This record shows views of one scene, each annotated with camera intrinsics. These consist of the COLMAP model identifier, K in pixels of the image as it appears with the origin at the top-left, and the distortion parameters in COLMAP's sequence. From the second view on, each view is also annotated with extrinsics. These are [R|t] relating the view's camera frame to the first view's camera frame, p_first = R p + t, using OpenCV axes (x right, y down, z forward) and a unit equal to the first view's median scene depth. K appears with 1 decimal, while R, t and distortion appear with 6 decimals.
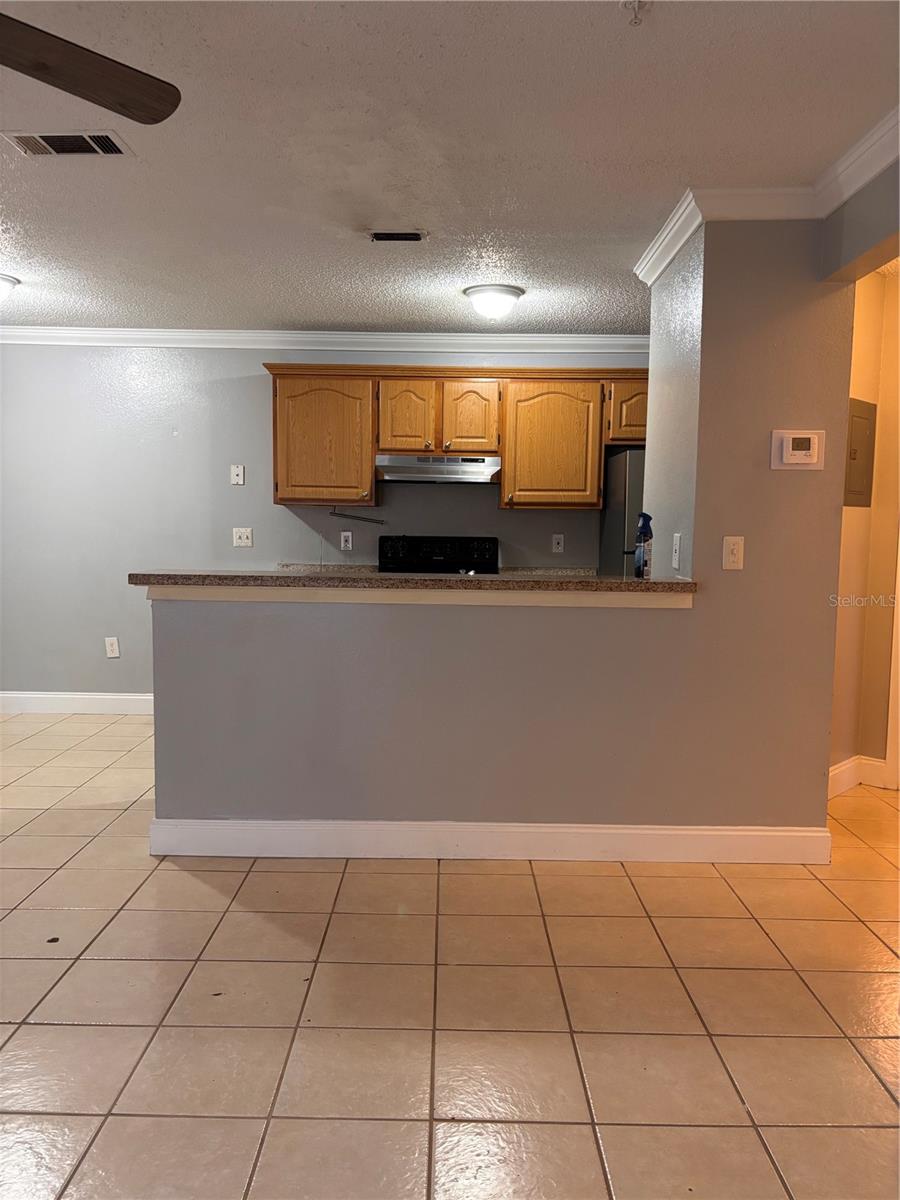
lens RADIAL K [[911.6, 0, 454.1], [0, 911.6, 602.3], [0, 0, 1]] dist [0.025043, -0.014260]
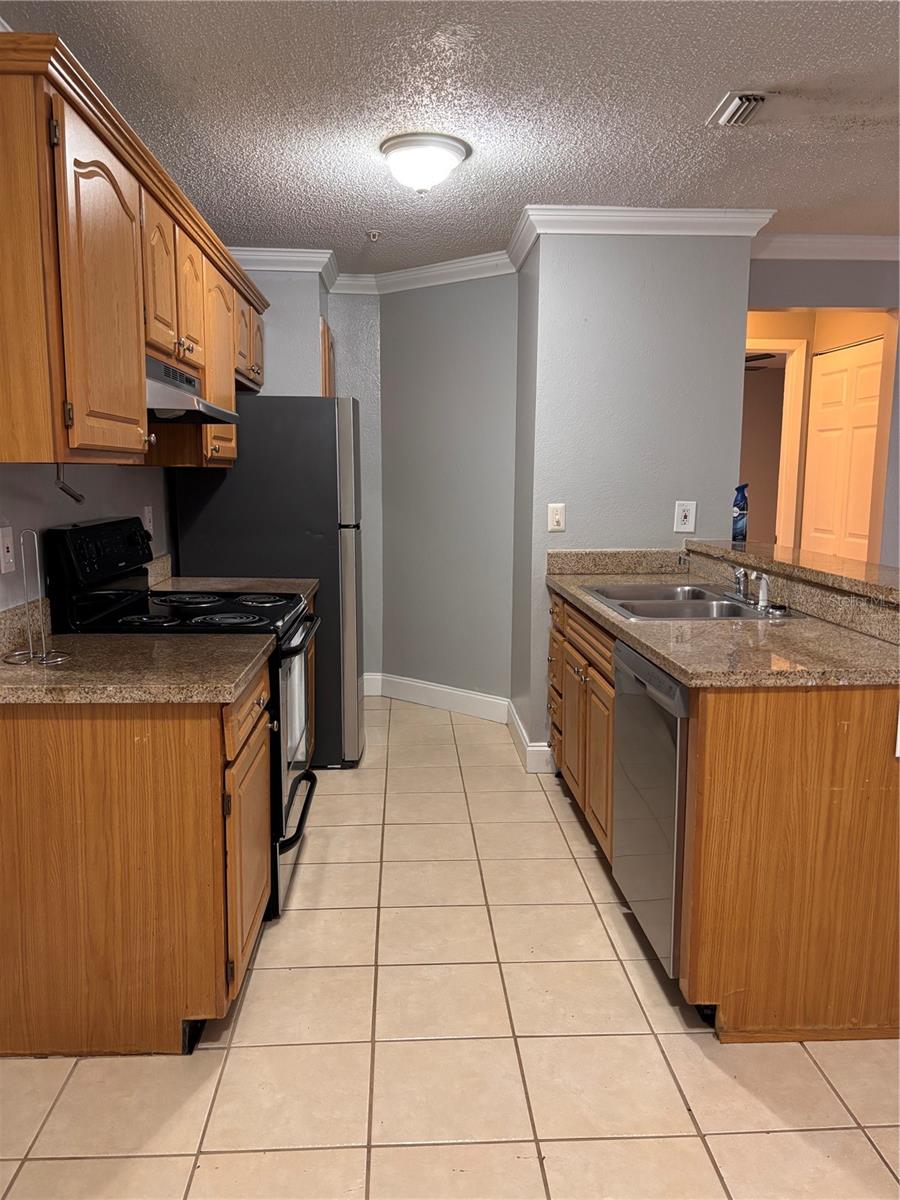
lens RADIAL K [[911.6, 0, 451.7], [0, 911.6, 607.7], [0, 0, 1]] dist [0.025043, -0.014260]
pose [[-0.071182, -0.158788, 0.984743, -0.568701], [0.074181, 0.983671, 0.163978, -0.099917], [-0.994701, 0.084721, -0.058241, 0.887250]]
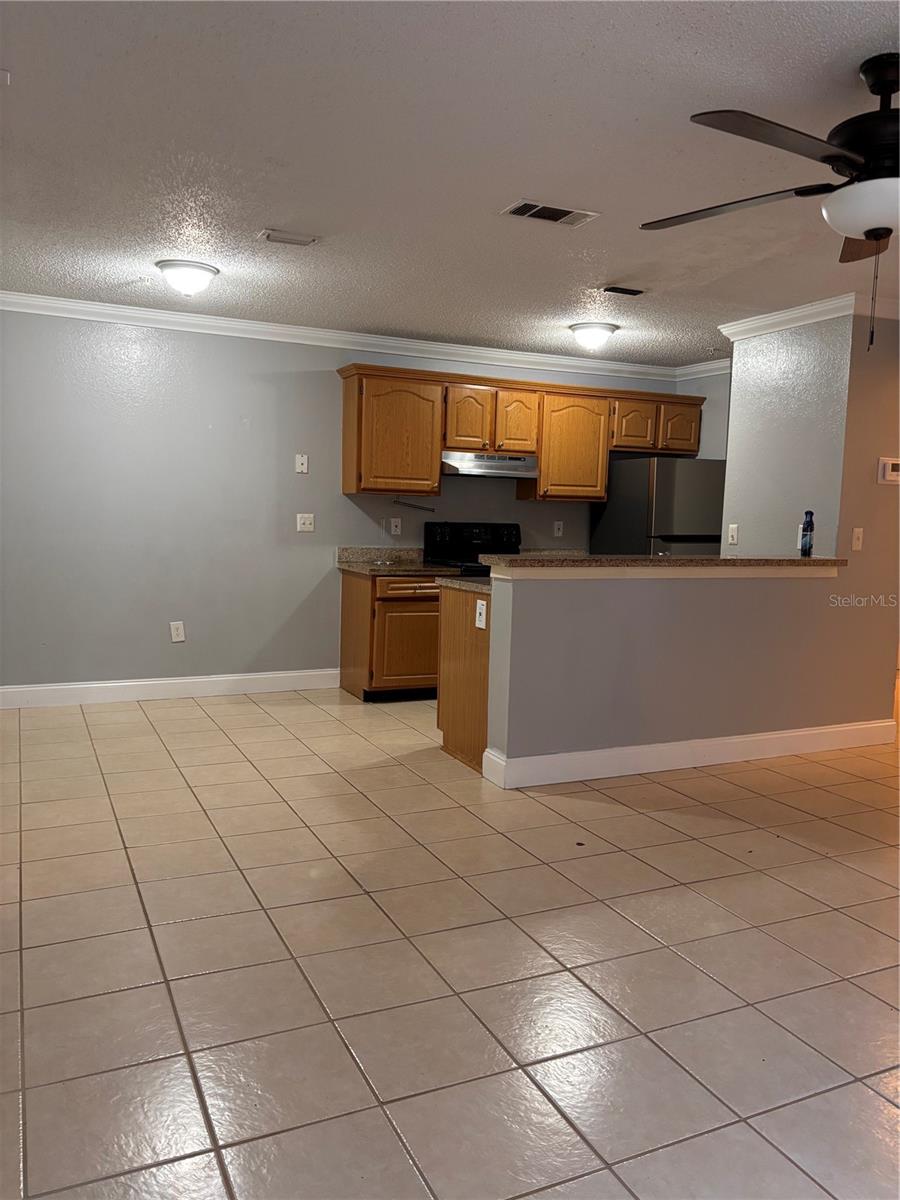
lens RADIAL K [[911.6, 0, 443.7], [0, 911.6, 603.9], [0, 0, 1]] dist [0.025043, -0.014260]
pose [[0.902424, -0.033702, 0.429530, -0.584028], [0.022626, 0.999267, 0.030870, -0.006062], [-0.430255, -0.018139, 0.902525, -0.034513]]
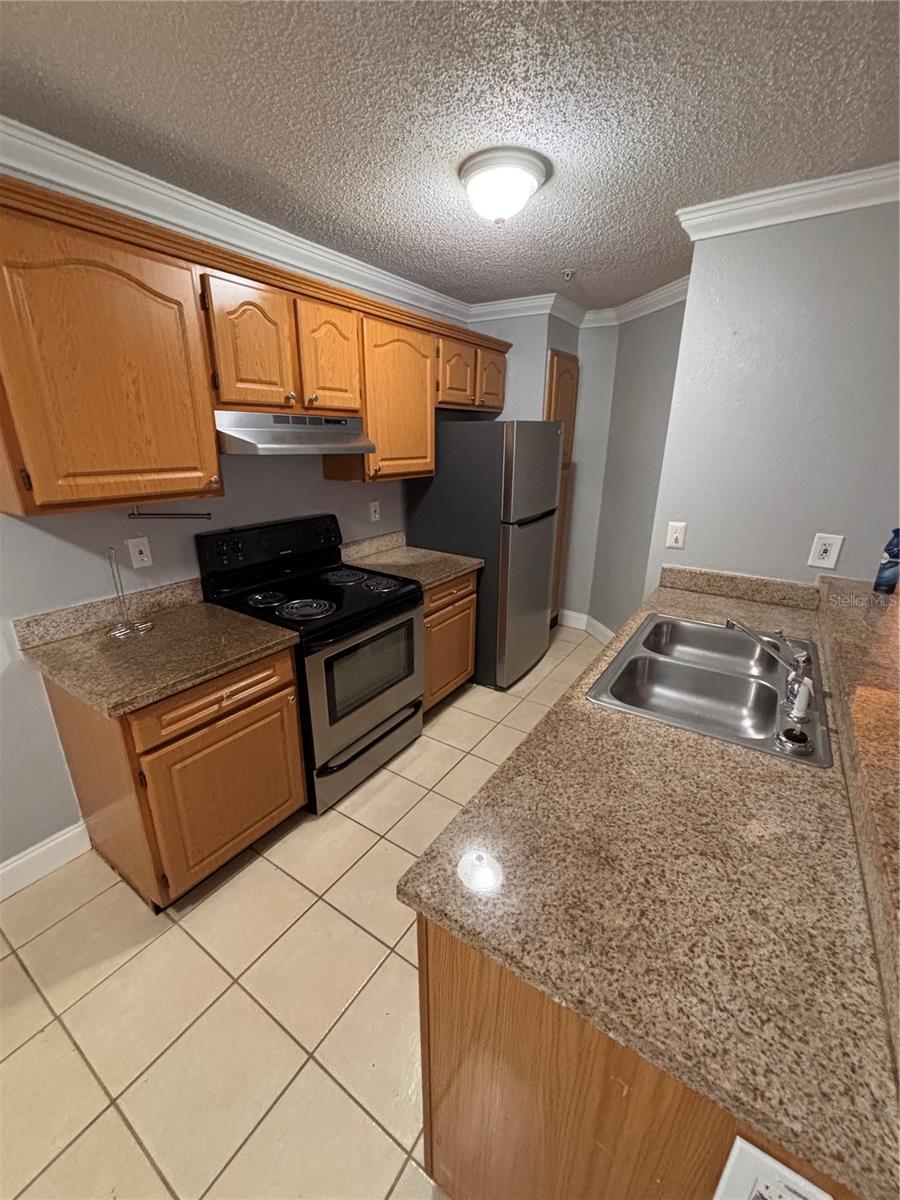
lens RADIAL K [[483.1, 0, 451.7], [0, 483.1, 600.4], [0, 0, 1]] dist [-0.002230, -0.000278]
pose [[0.542662, -0.279025, 0.792252, -0.289734], [0.068435, 0.954763, 0.289385, -0.124223], [-0.837159, -0.102821, 0.537209, 0.688617]]
